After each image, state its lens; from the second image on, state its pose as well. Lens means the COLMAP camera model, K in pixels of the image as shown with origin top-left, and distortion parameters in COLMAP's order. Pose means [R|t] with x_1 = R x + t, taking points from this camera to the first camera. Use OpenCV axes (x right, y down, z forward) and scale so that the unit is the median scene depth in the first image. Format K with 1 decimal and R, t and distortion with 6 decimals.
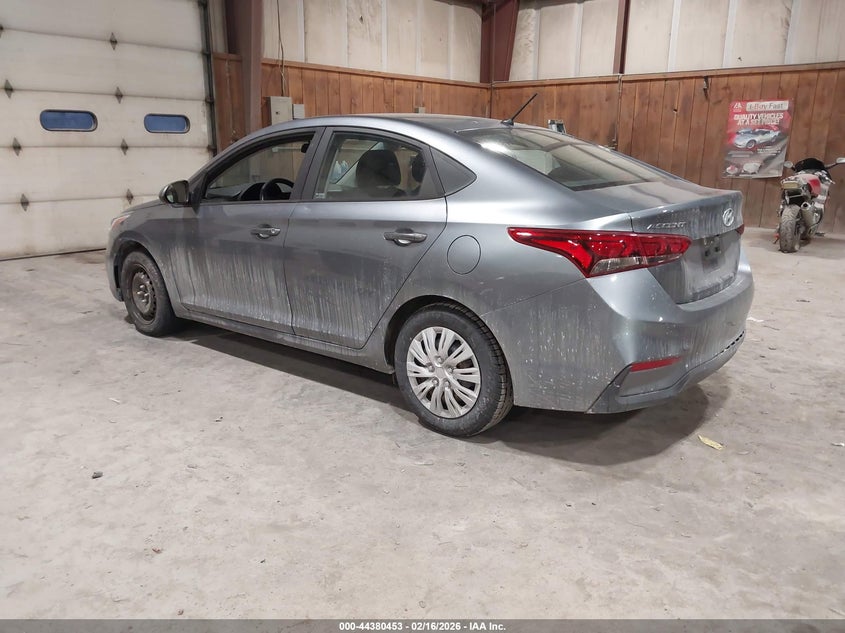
lens RADIAL K [[686.6, 0, 422.5], [0, 686.6, 316.5], [0, 0, 1]] dist [0.050924, -0.001320]
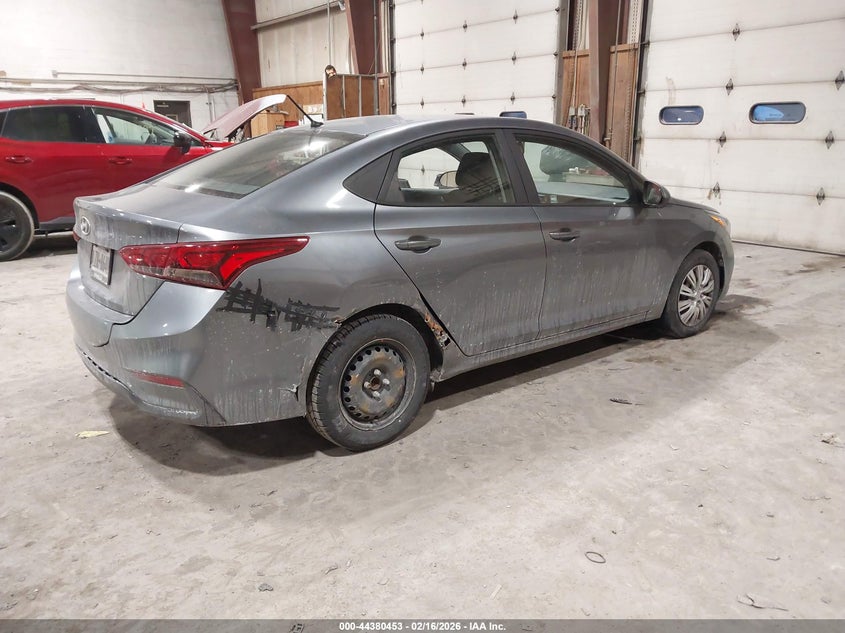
lens RADIAL K [[681.8, 0, 422.5], [0, 681.8, 316.5], [0, 0, 1]] dist [-0.002786, -0.001767]
pose [[-0.231325, 0.247758, -0.940800, 0.671992], [-0.230564, 0.925519, 0.300425, -0.217618], [0.945161, 0.286410, -0.156972, 0.877143]]
